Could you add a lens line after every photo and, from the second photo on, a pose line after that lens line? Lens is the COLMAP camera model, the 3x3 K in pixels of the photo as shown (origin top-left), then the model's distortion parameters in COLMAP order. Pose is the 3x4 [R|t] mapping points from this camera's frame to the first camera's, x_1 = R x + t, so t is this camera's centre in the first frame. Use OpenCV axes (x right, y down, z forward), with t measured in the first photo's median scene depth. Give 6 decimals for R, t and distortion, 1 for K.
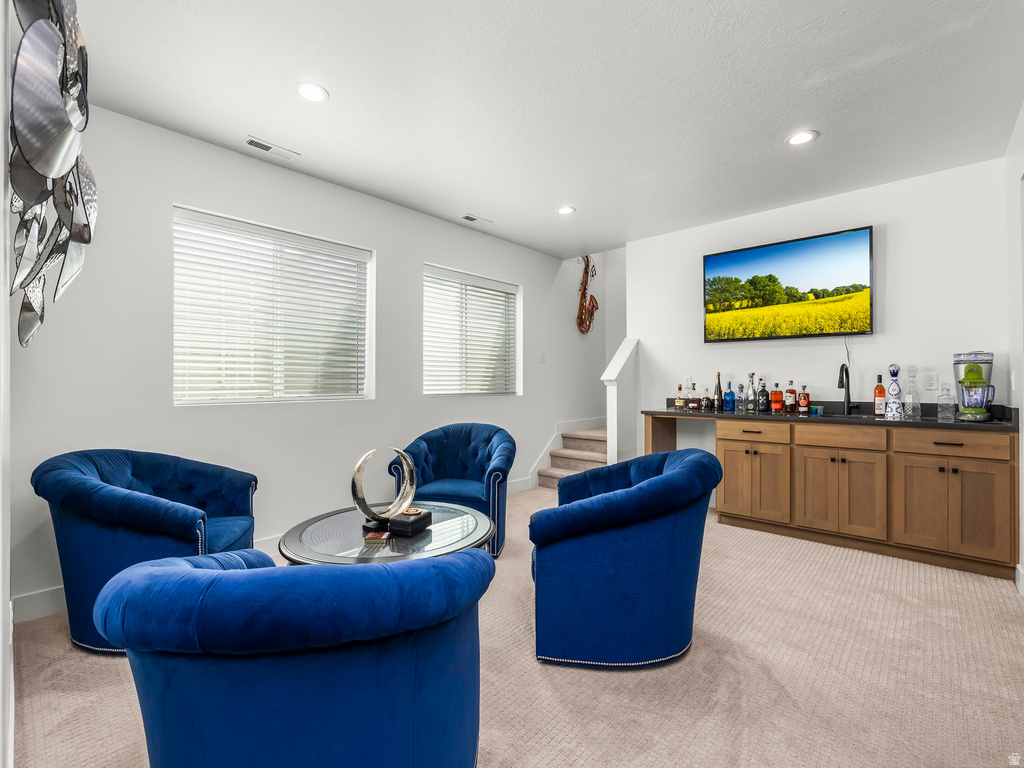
lens RADIAL K [[455.9, 0, 512.0], [0, 455.9, 384.0], [0, 0, 1]] dist [-0.002077, -0.000165]
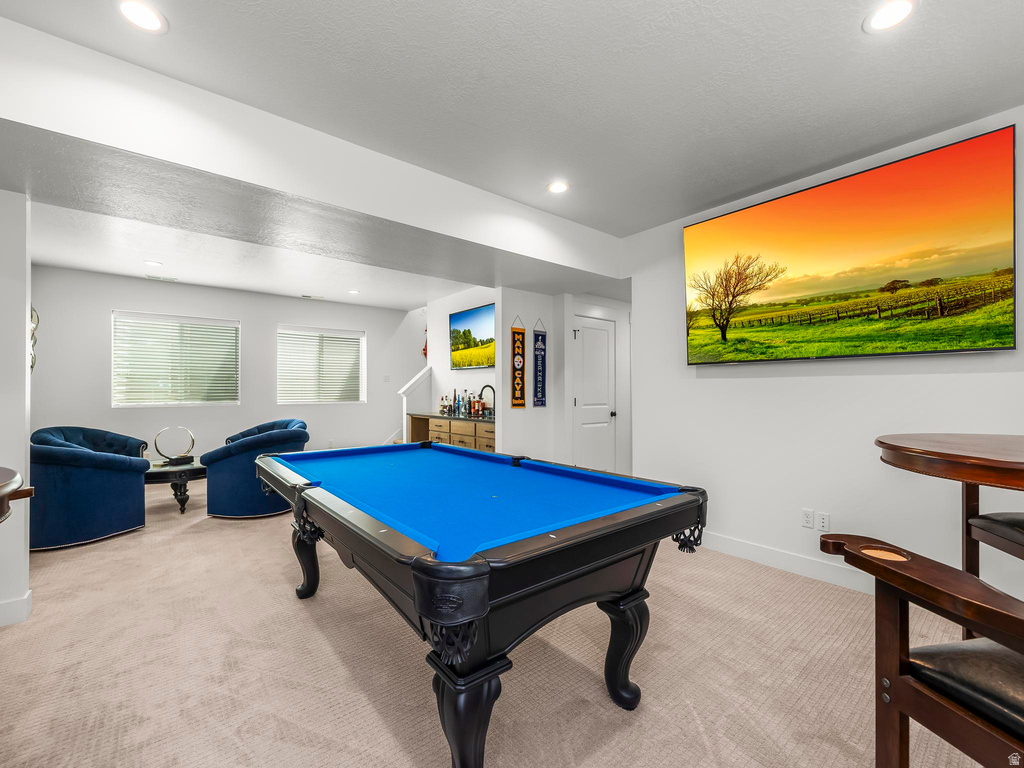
lens RADIAL K [[426.0, 0, 512.0], [0, 426.0, 384.0], [0, 0, 1]] dist [0.002176, 0.000281]
pose [[0.992362, 0.001112, -0.123358, 0.897061], [-0.003156, 0.999861, -0.016376, -0.020952], [0.123323, 0.016640, 0.992227, -0.476453]]
